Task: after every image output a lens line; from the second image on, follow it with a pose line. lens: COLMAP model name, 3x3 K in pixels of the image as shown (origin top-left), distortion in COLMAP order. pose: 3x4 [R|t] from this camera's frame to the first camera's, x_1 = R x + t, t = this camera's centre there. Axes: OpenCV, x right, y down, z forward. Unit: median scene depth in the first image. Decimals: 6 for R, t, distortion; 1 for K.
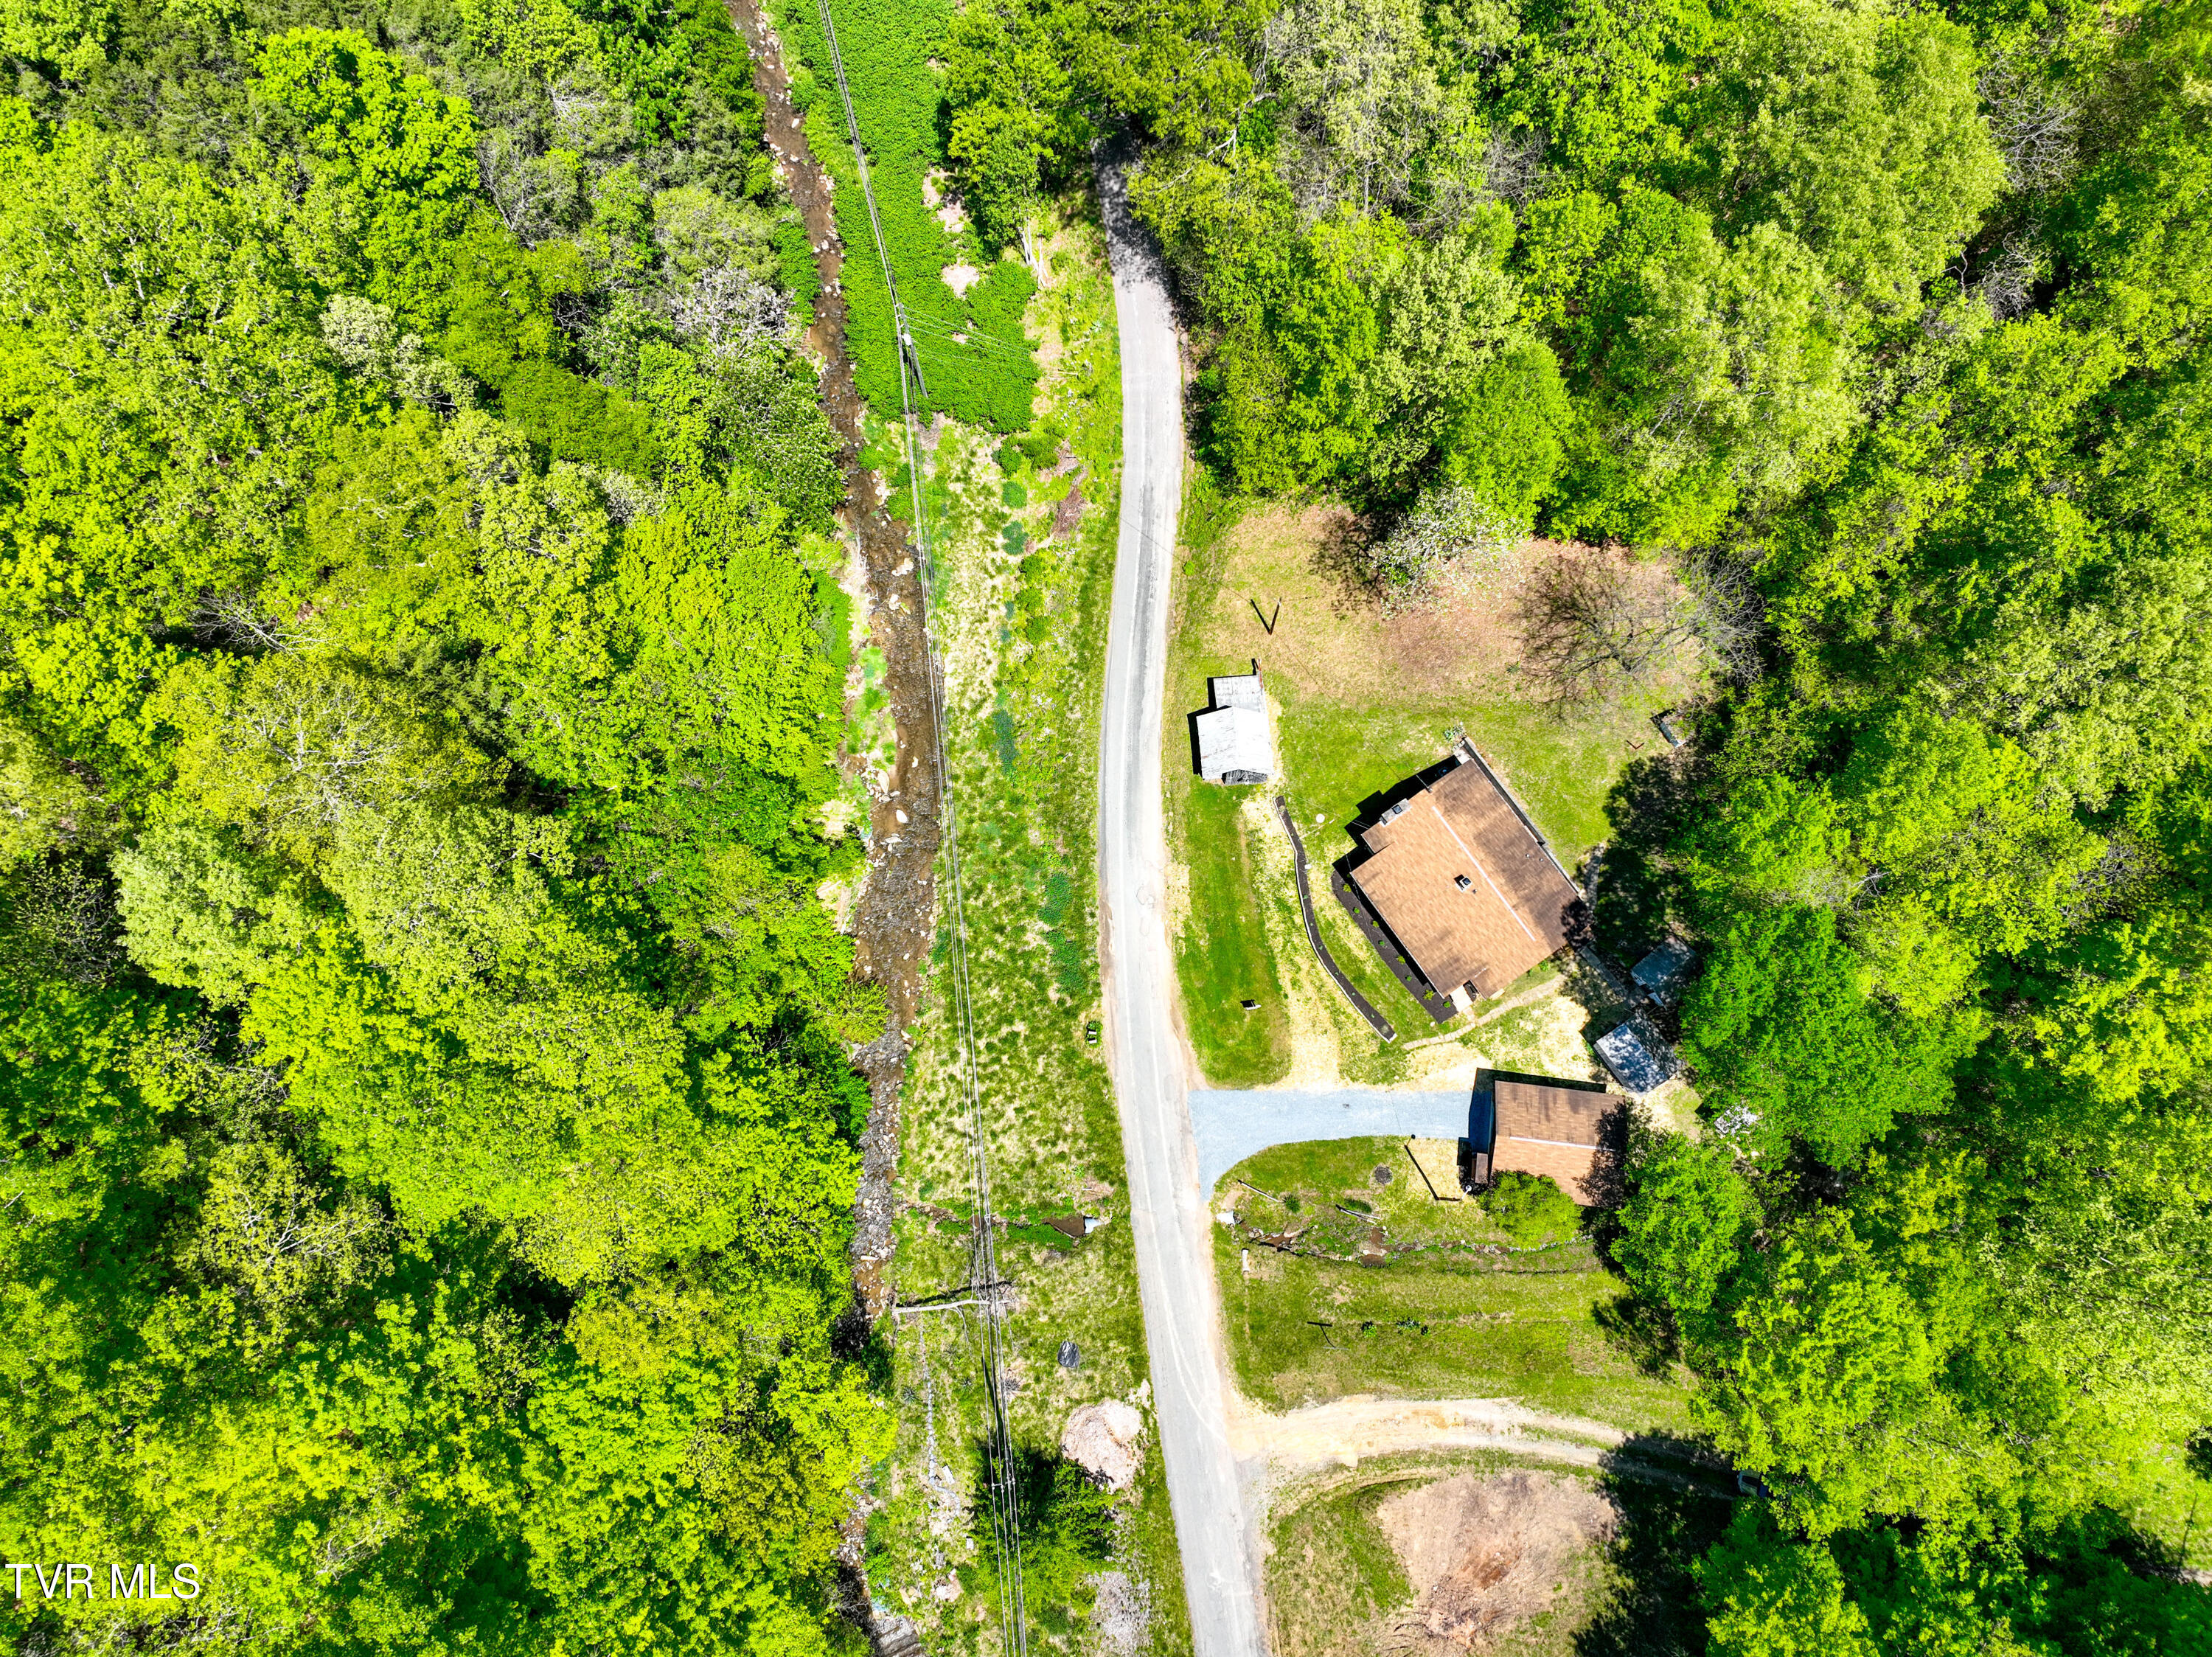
lens RADIAL K [[1551.2, 0, 1123.2], [0, 1551.2, 828.5], [0, 0, 1]] dist [0.006922, 0.029504]
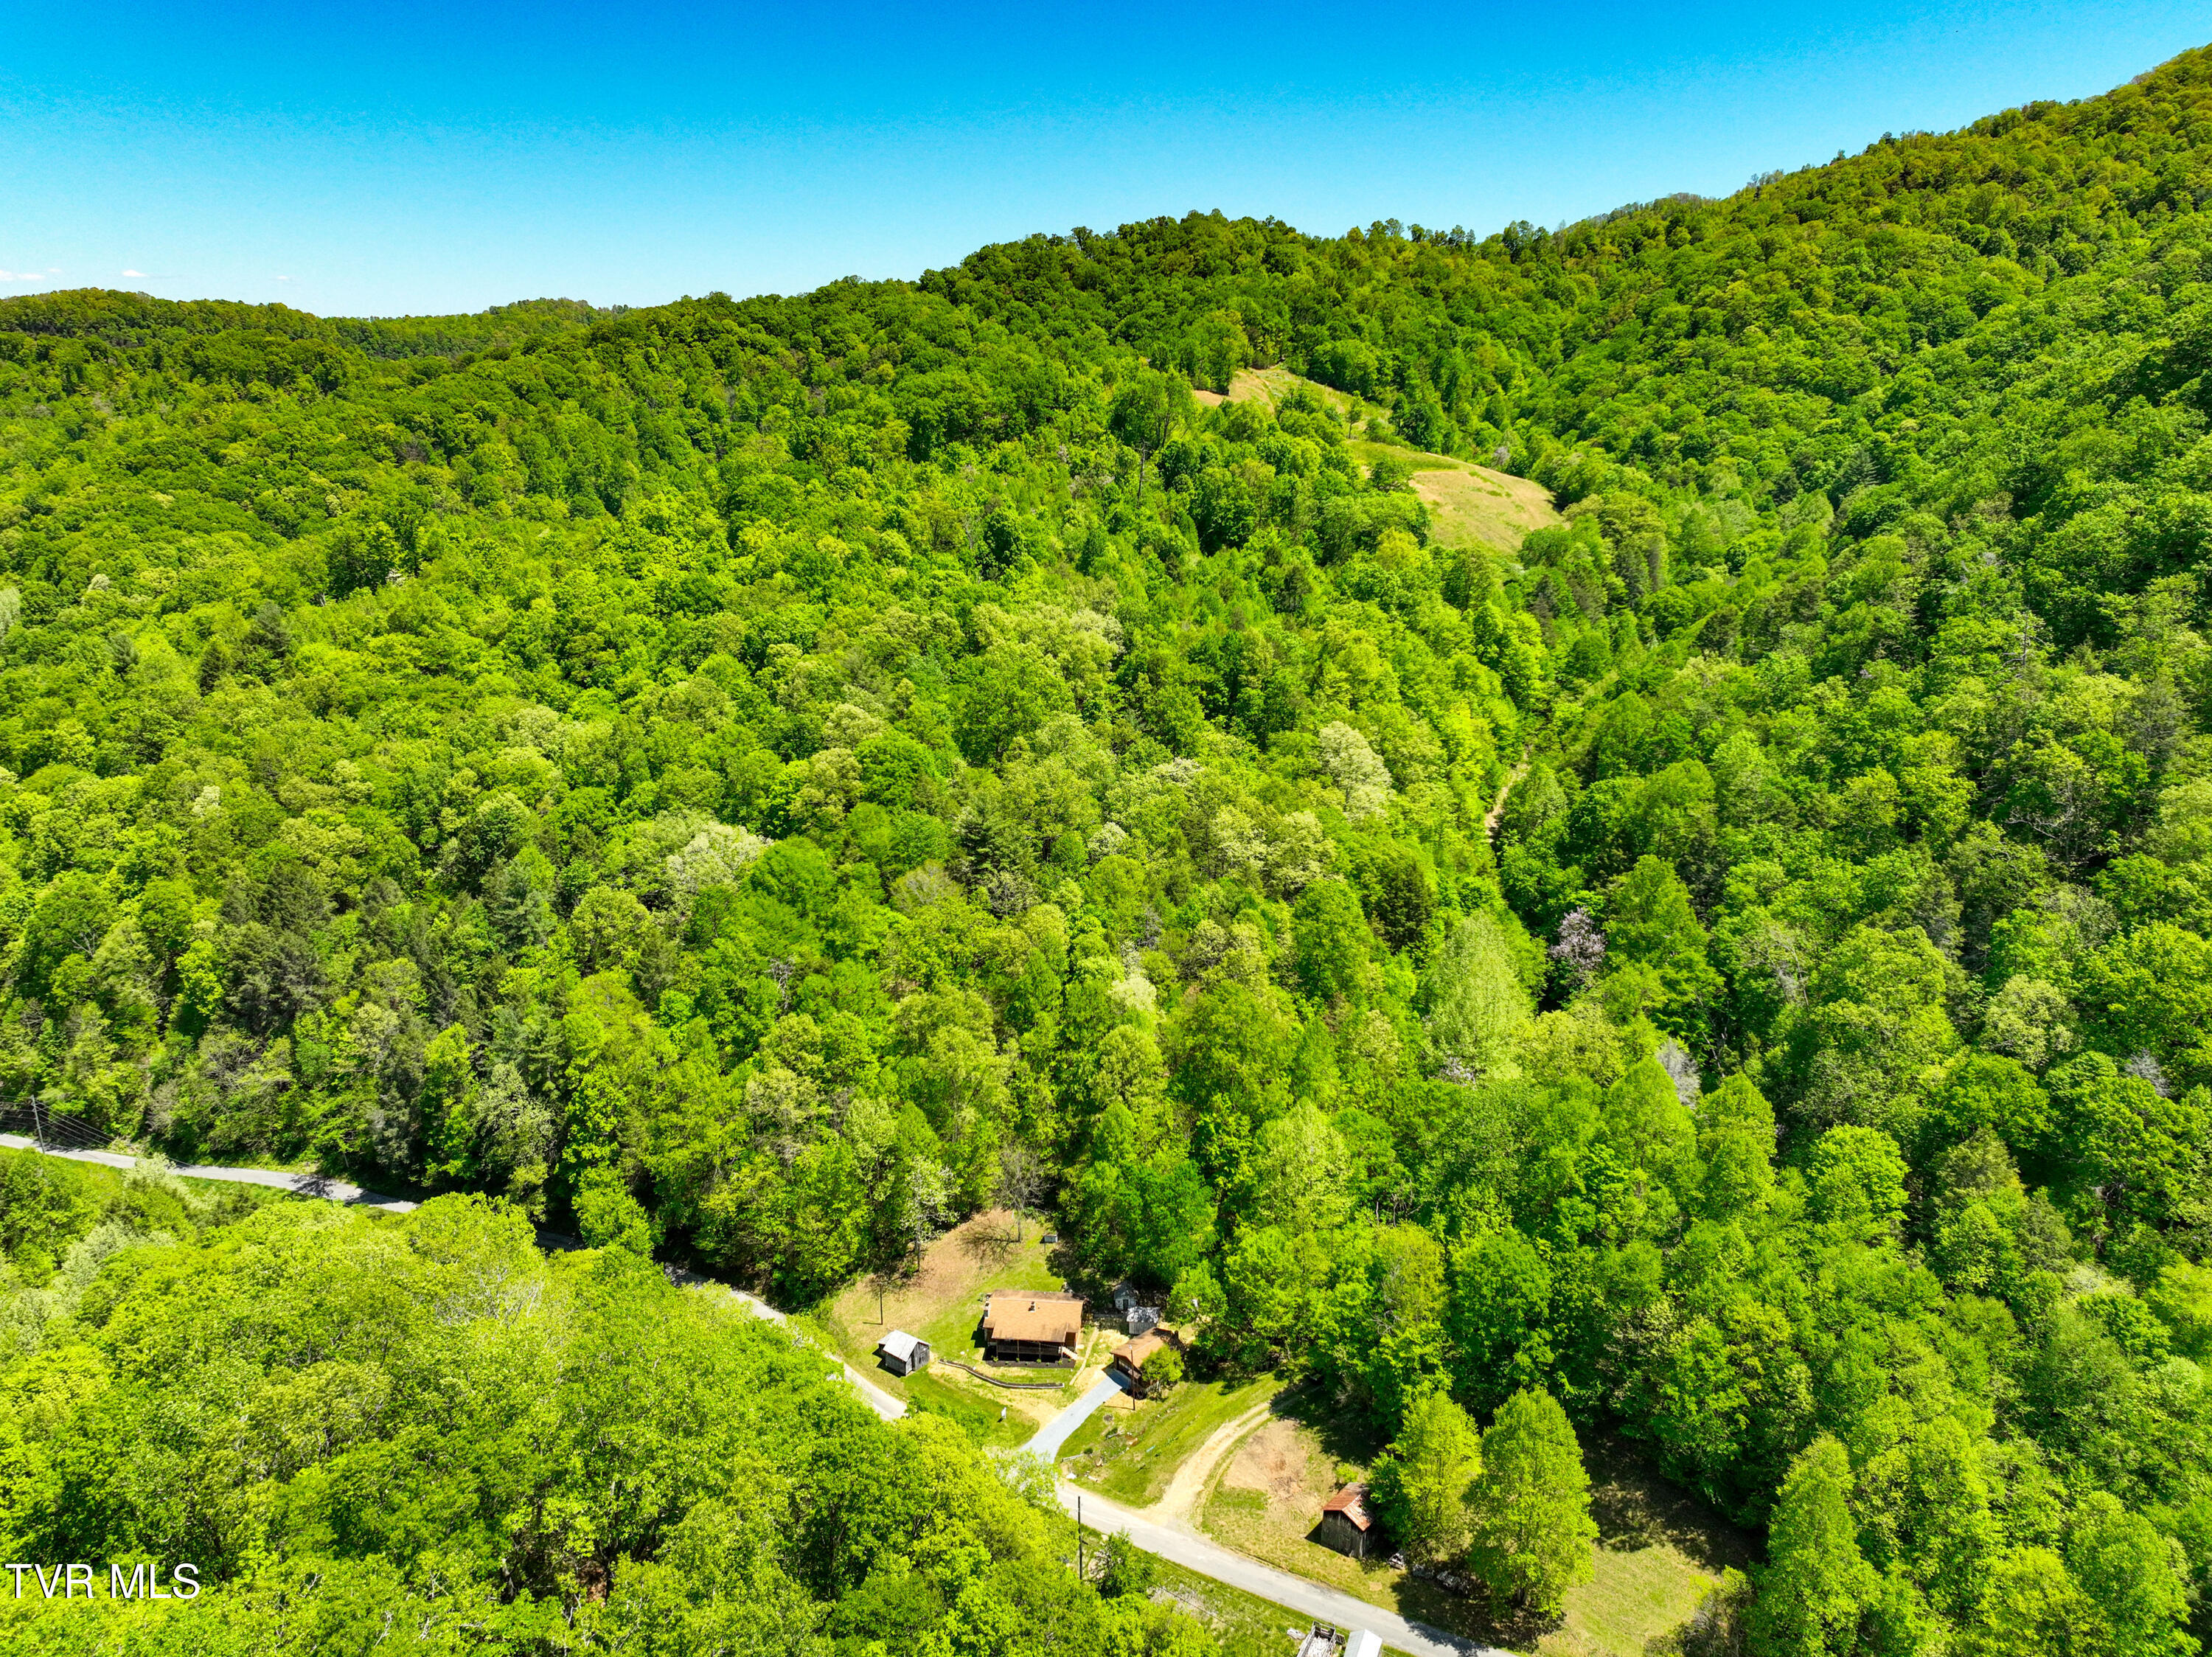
lens RADIAL K [[1551.2, 0, 1114.8], [0, 1551.2, 834.3], [0, 0, 1]] dist [0.006922, 0.029504]
pose [[0.659970, -0.228562, 0.715681, -1.075167], [0.734328, 0.397535, -0.550207, 1.020807], [-0.158752, 0.888665, 0.430201, -0.523260]]
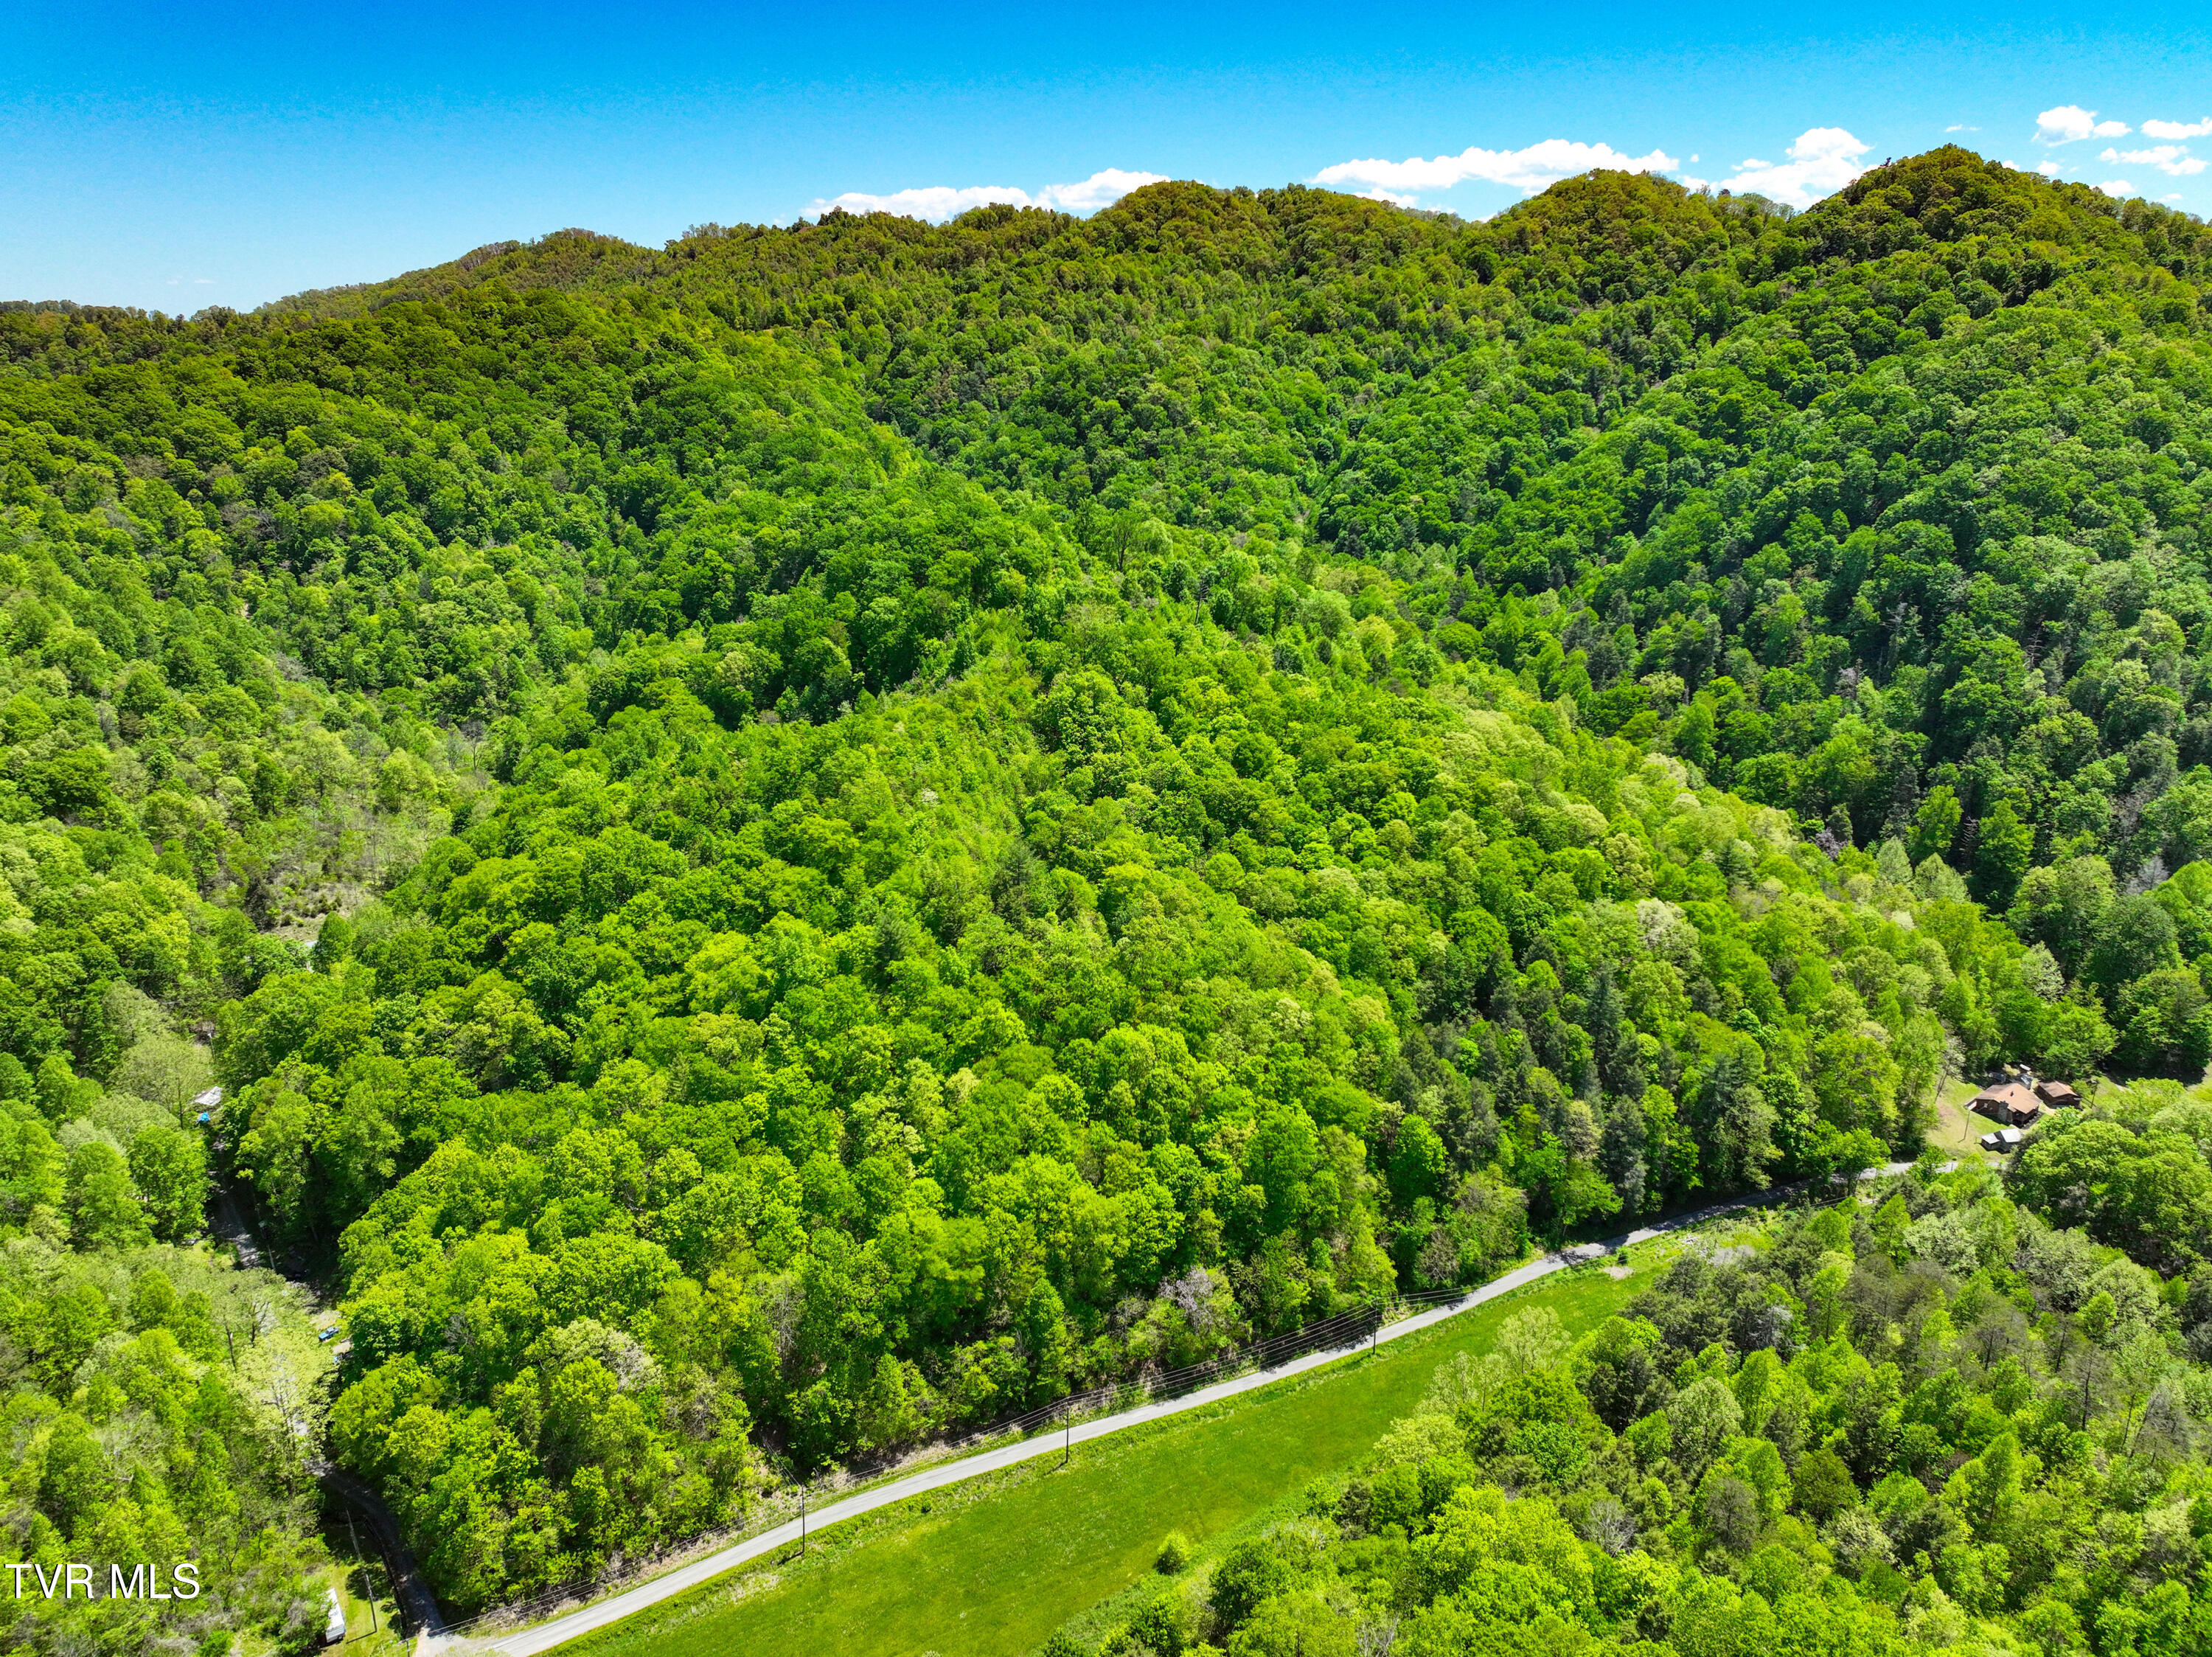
lens RADIAL K [[1551.2, 0, 1120.9], [0, 1551.2, 834.0], [0, 0, 1]] dist [0.006922, 0.029504]
pose [[-0.092132, -0.305805, 0.947626, -2.973250], [0.972588, 0.176420, 0.151491, -2.744114], [-0.213507, 0.935606, 0.281168, -0.218240]]
